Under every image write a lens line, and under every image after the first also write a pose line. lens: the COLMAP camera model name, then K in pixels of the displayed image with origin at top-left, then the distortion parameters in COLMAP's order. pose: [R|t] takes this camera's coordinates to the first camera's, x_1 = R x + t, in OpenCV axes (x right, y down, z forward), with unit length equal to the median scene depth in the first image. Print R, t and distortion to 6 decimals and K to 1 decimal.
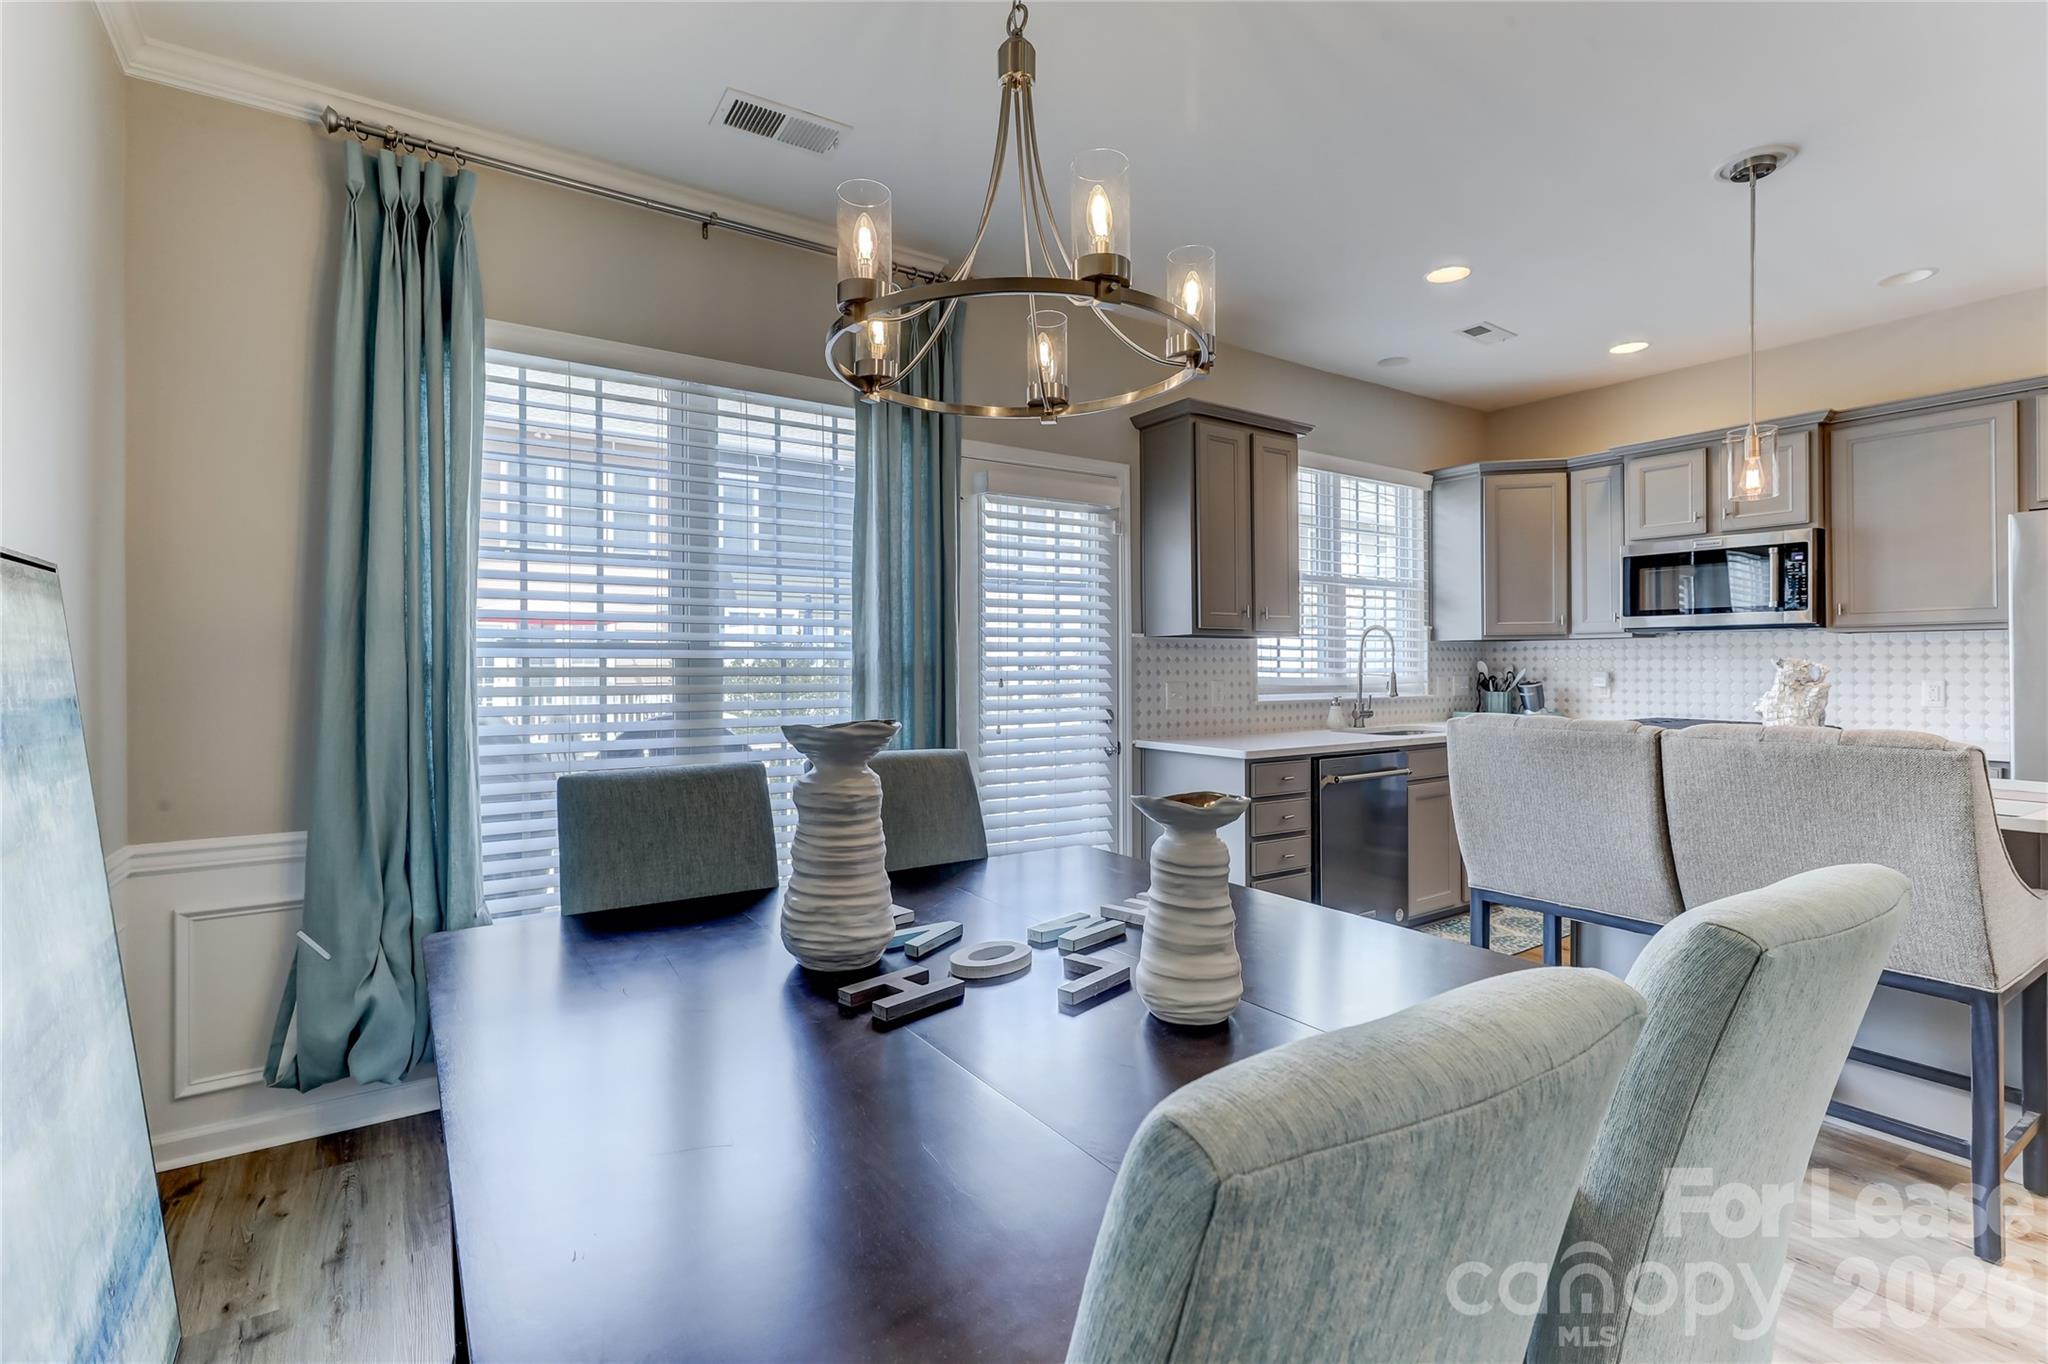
lens RADIAL K [[937.1, 0, 1003.9], [0, 937.1, 653.0], [0, 0, 1]] dist [0.004800, -0.000244]
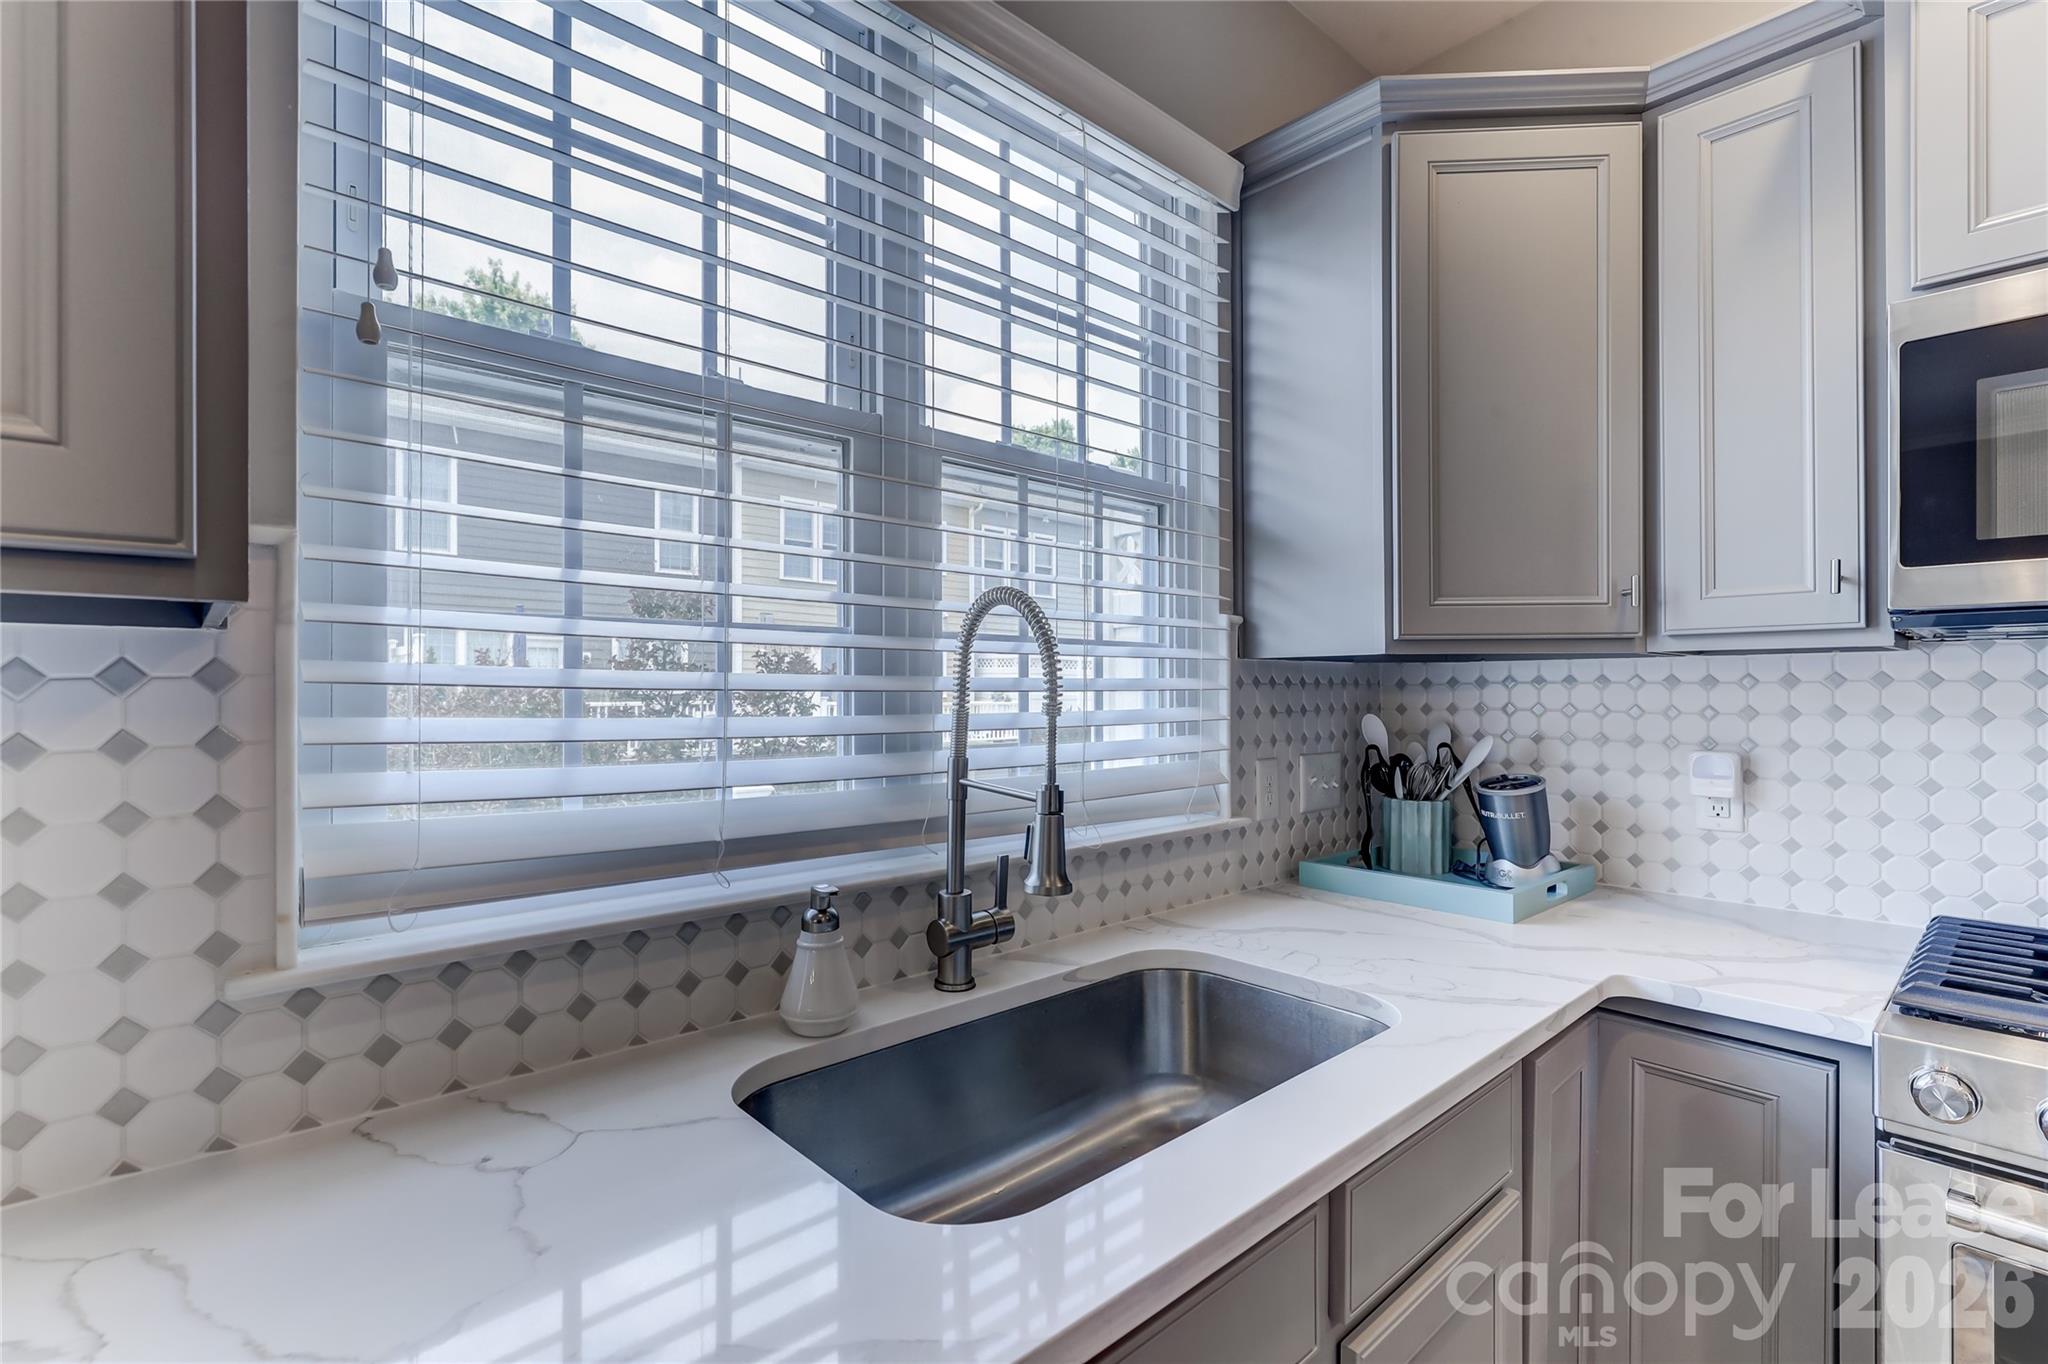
lens RADIAL K [[937.1, 0, 1011.6], [0, 937.1, 682.2], [0, 0, 1]] dist [0.004800, -0.000244]
pose [[0.989793, 0.002430, 0.142494, 0.344305], [-0.002686, 0.999995, 0.001599, -0.004987], [-0.142490, -0.001965, 0.989794, 0.714865]]
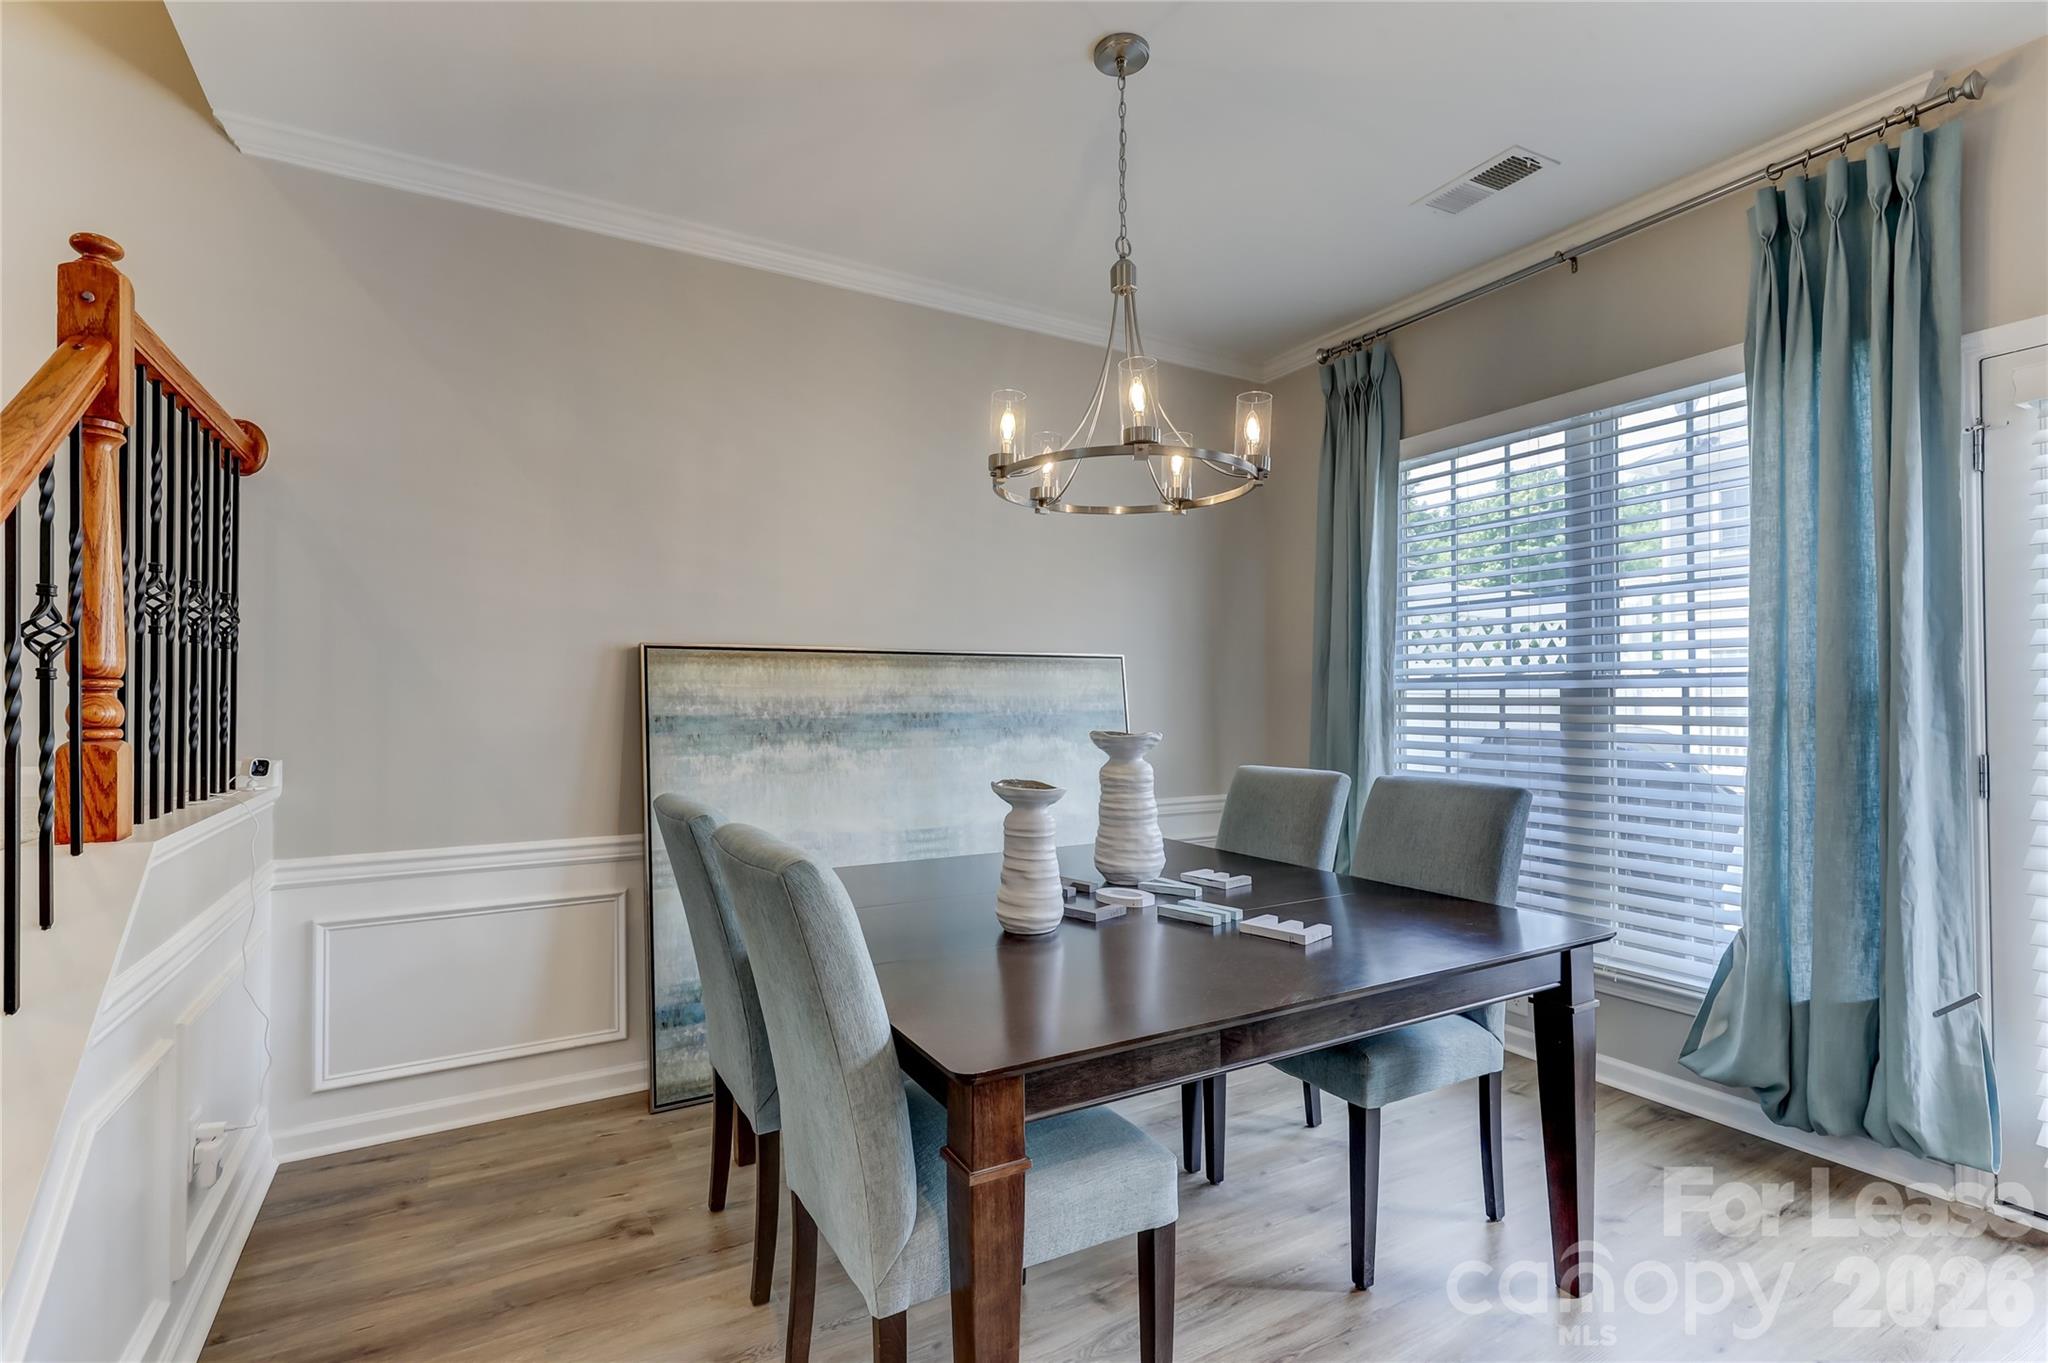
lens RADIAL K [[937.1, 0, 1019.6], [0, 937.1, 703.1], [0, 0, 1]] dist [0.004800, -0.000244]
pose [[-0.069309, 0.004152, -0.997587, 0.446553], [0.016027, 0.999867, 0.003048, 0.005719], [0.997466, -0.015777, -0.069367, 0.286306]]
